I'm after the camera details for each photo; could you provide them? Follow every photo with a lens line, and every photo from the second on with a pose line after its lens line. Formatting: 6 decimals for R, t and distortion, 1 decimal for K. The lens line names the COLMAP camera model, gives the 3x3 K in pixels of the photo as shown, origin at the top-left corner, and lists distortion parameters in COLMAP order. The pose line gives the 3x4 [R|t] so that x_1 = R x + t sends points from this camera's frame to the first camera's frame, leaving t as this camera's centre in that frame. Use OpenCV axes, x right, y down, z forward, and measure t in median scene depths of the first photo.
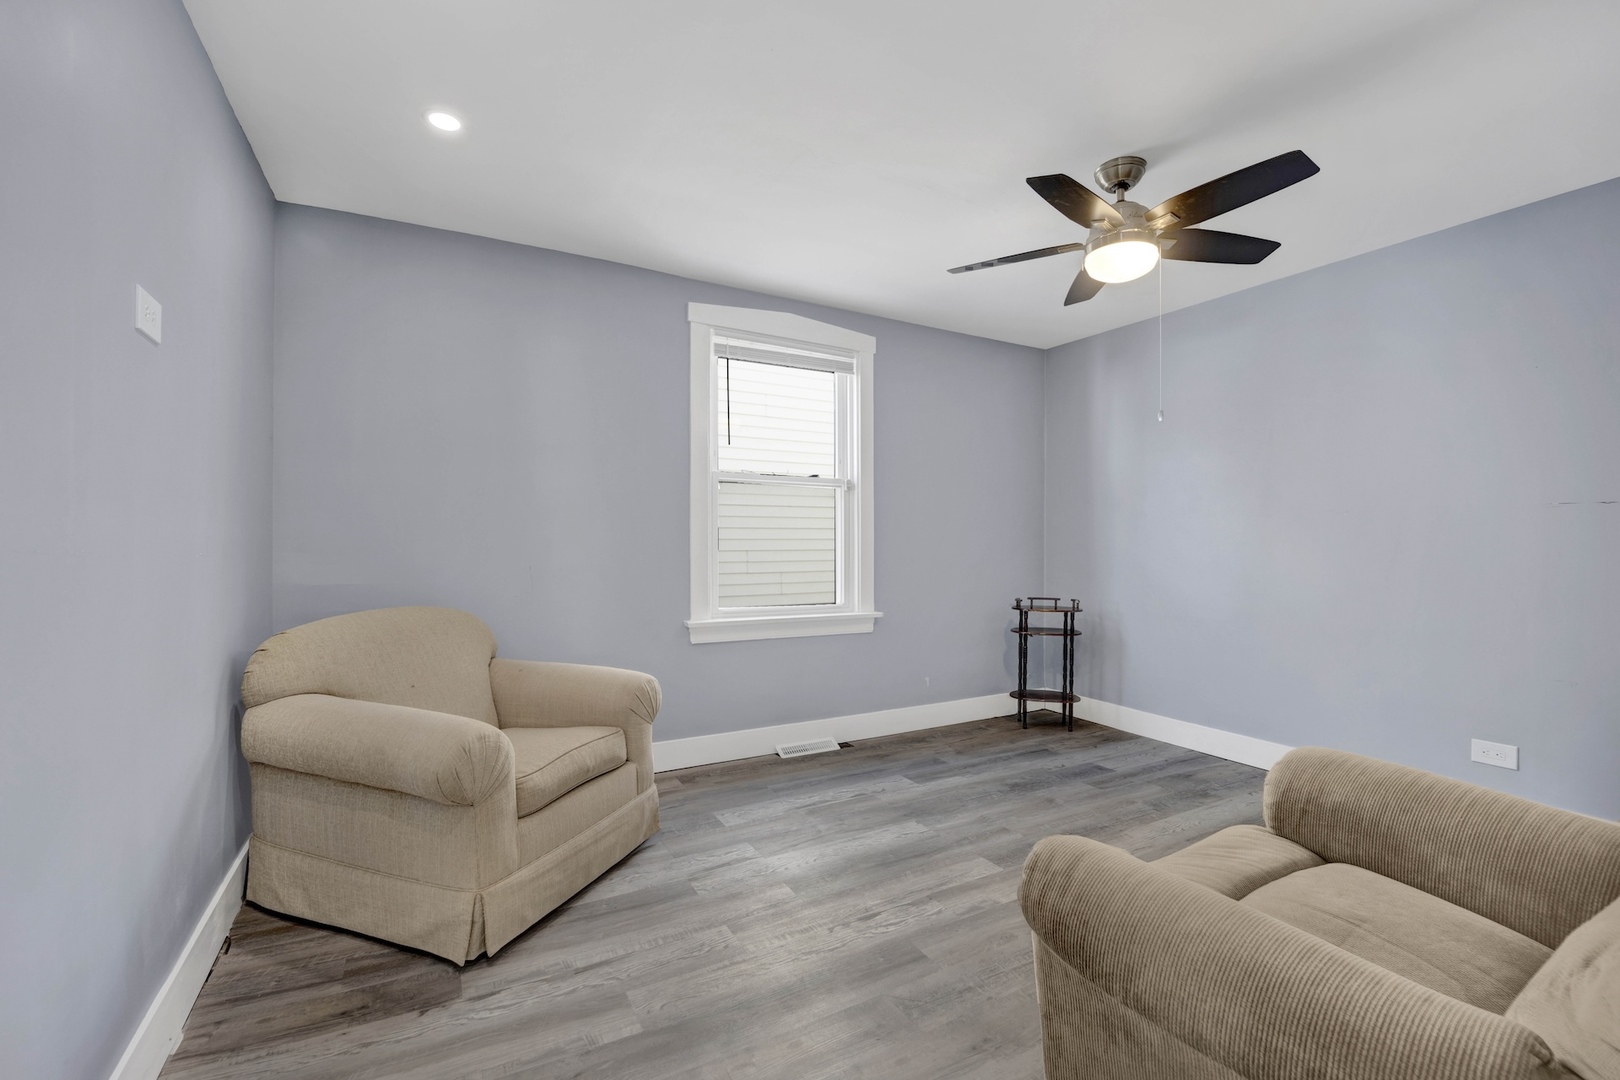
lens RADIAL K [[671.6, 0, 810.0], [0, 671.6, 540.0], [0, 0, 1]] dist [-0.017075, 0.000001]
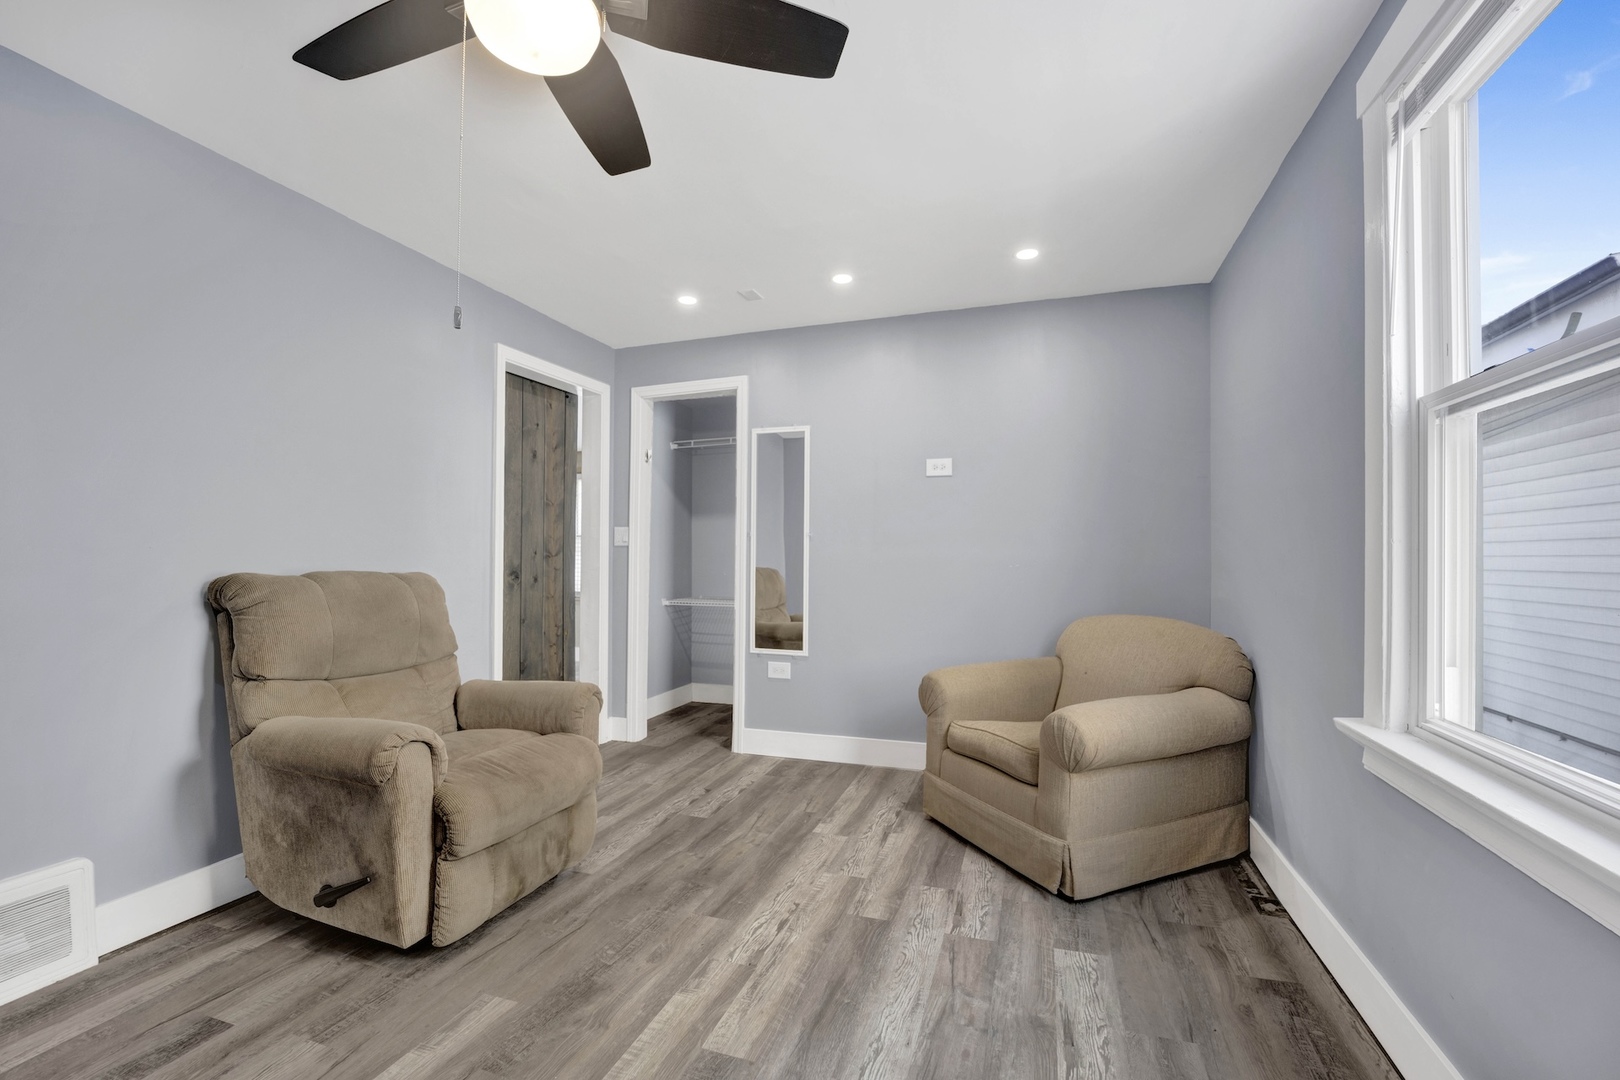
lens RADIAL K [[671.6, 0, 810.0], [0, 671.6, 540.0], [0, 0, 1]] dist [-0.017075, 0.000001]
pose [[-0.737861, -0.022652, -0.674573, 0.734652], [-0.002306, 0.999515, -0.031042, -0.004687], [0.674949, -0.021349, -0.737555, 1.718563]]
